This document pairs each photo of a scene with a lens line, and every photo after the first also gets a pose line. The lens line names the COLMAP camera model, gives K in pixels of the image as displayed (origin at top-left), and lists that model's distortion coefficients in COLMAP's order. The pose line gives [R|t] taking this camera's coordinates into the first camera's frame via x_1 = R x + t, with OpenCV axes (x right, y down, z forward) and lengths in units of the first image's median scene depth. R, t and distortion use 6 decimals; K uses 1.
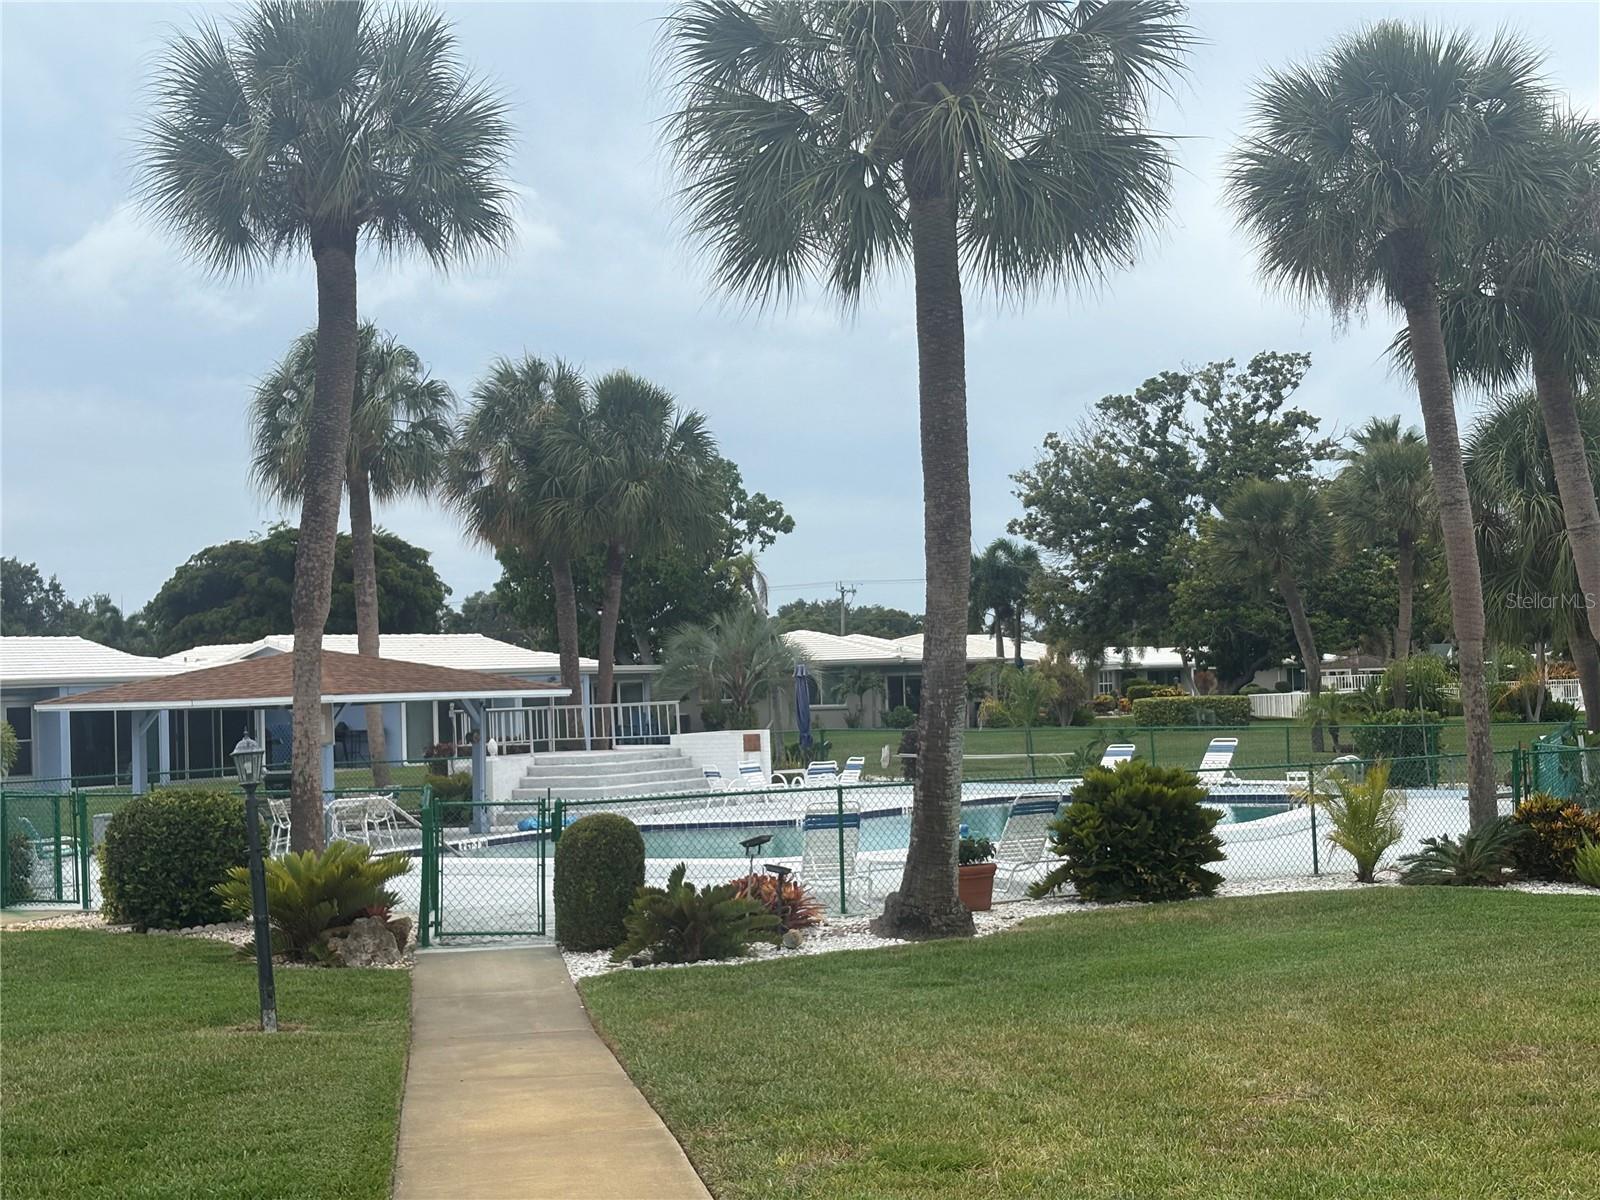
lens RADIAL K [[2425.8, 0, 800.0], [0, 2425.8, 600.0], [0, 0, 1]] dist [0.601681, 0.011783]
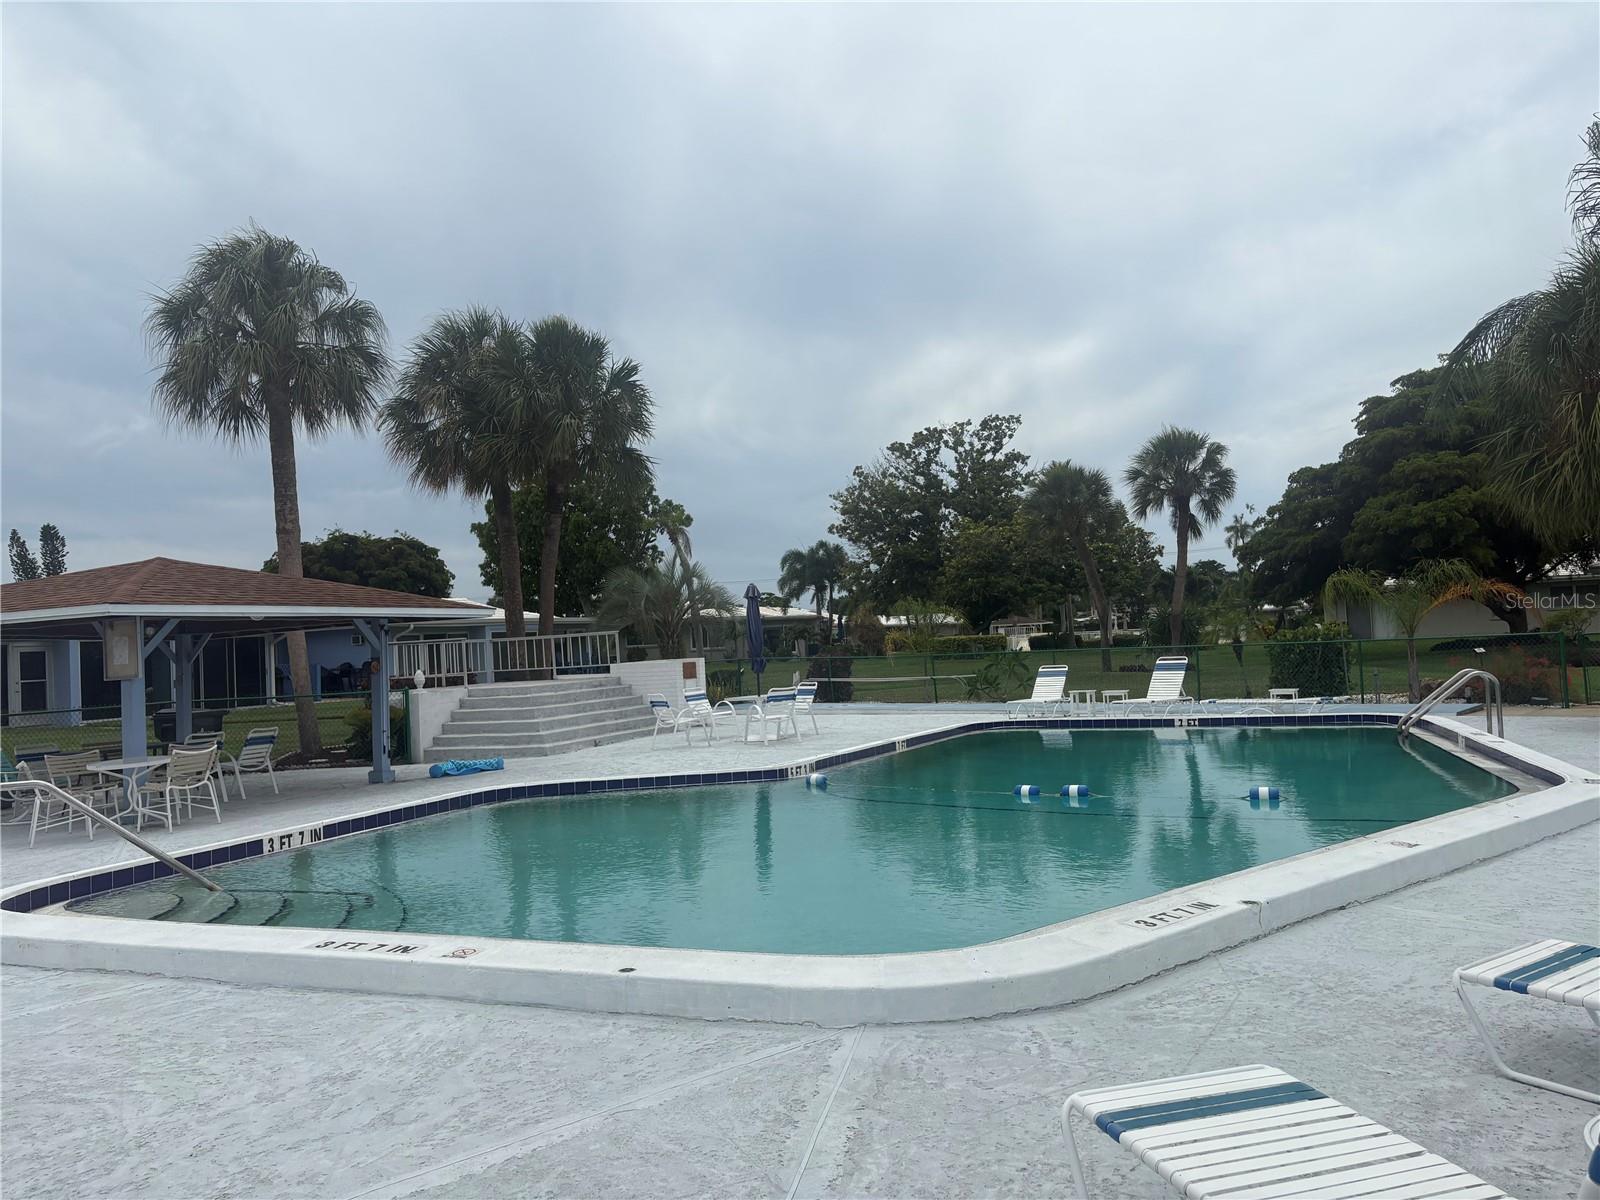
lens RADIAL K [[1222.7, 0, 776.2], [0, 1222.7, 574.0], [0, 0, 1]] dist [0.206770, -0.001049]
pose [[0.996121, -0.009661, 0.087461, -0.014875], [0.011744, 0.999659, -0.023330, 0.015849], [-0.087206, 0.024267, 0.995895, 0.249446]]
